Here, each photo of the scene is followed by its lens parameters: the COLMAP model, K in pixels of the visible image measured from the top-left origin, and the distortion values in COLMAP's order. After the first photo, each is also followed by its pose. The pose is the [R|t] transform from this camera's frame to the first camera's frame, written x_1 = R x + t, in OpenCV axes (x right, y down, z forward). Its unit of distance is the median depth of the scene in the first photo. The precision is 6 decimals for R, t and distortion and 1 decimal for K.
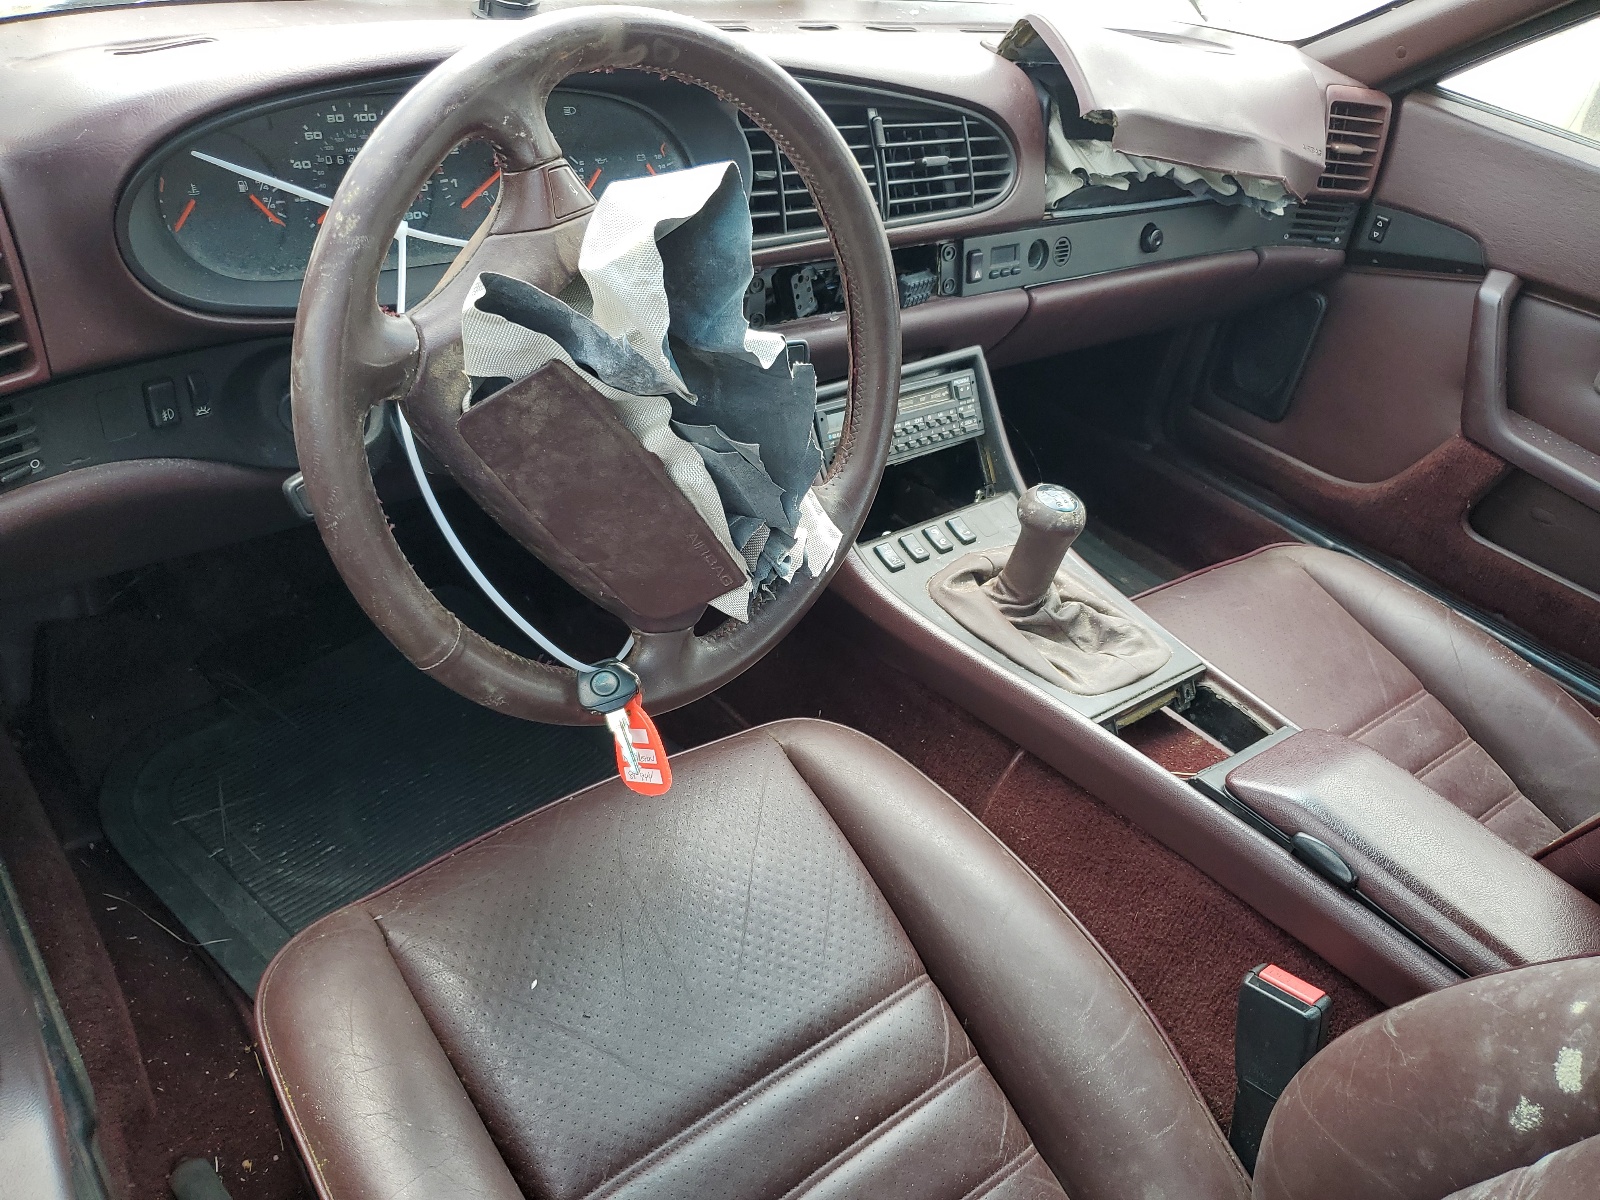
lens RADIAL K [[1215.8, 0, 800.0], [0, 1215.8, 600.0], [0, 0, 1]] dist [-0.006884, -0.002395]
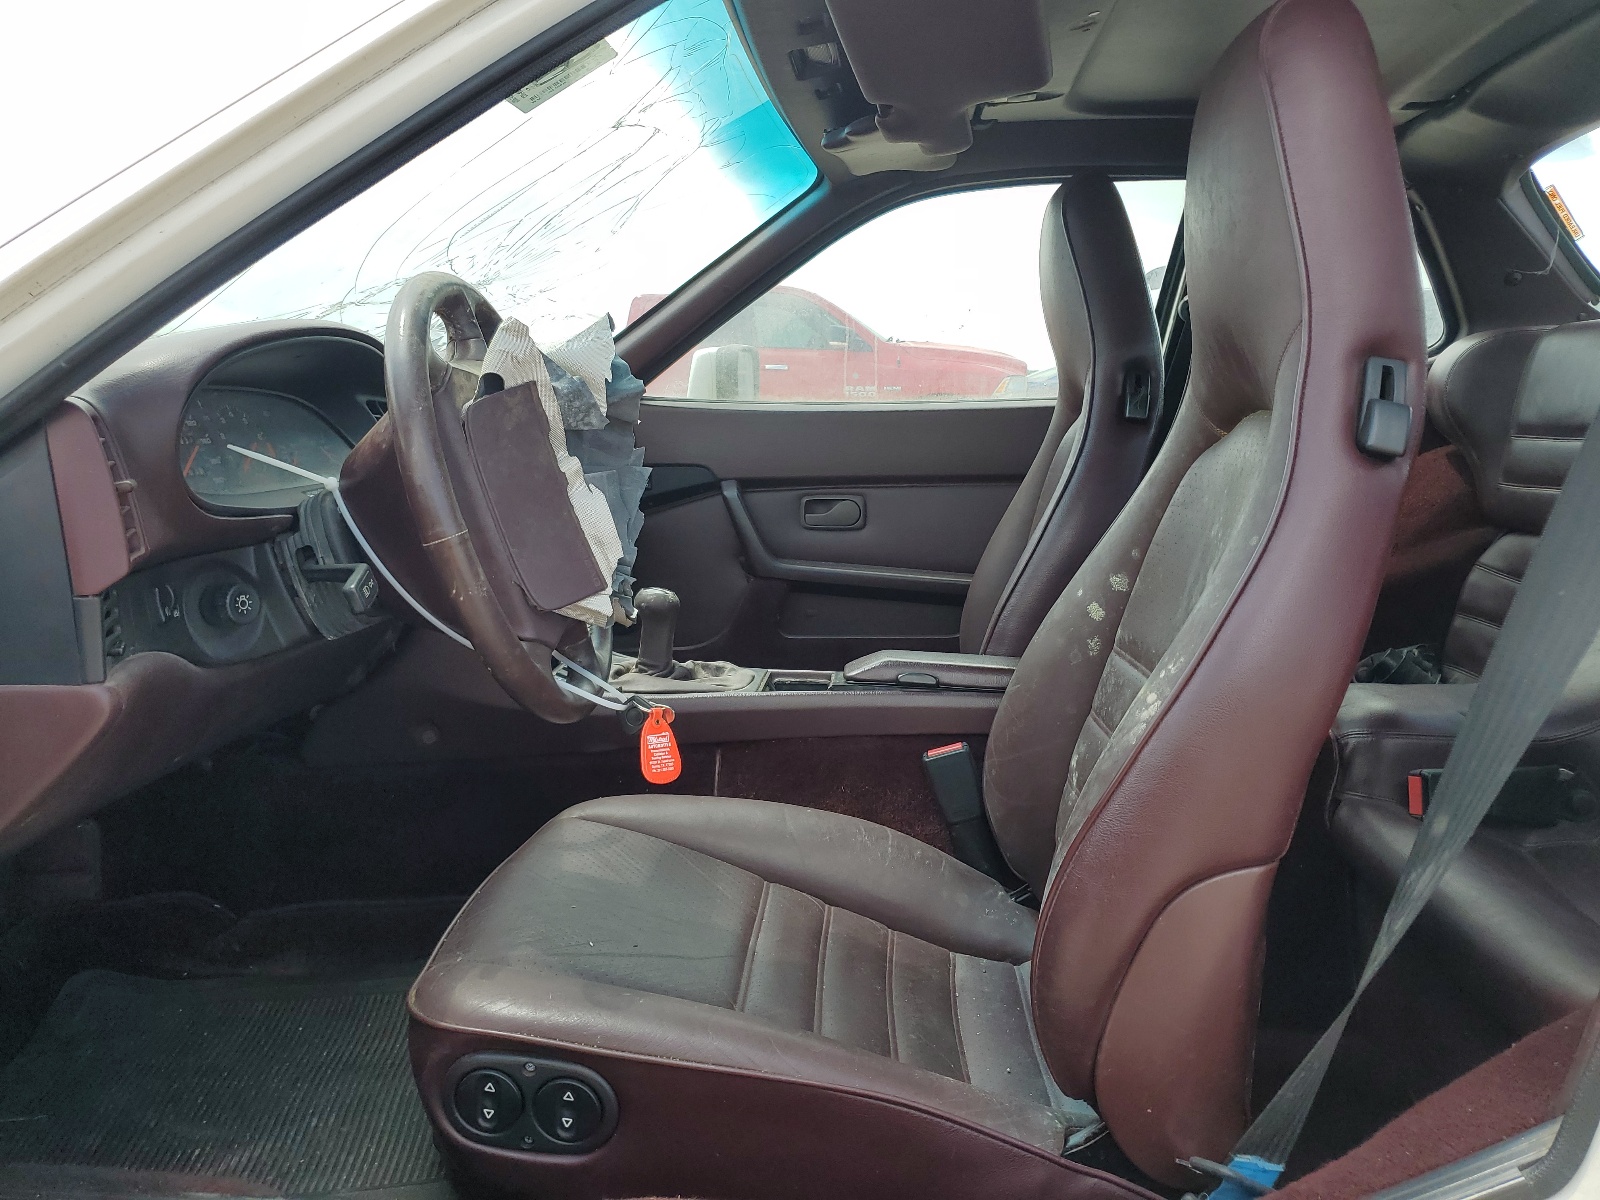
lens RADIAL K [[1215.8, 0, 800.0], [0, 1215.8, 600.0], [0, 0, 1]] dist [-0.006884, -0.002395]
pose [[0.677580, -0.239082, 0.695503, -0.837549], [0.502623, 0.840909, -0.200605, 0.379069], [-0.536894, 0.485502, 0.689951, -0.141114]]
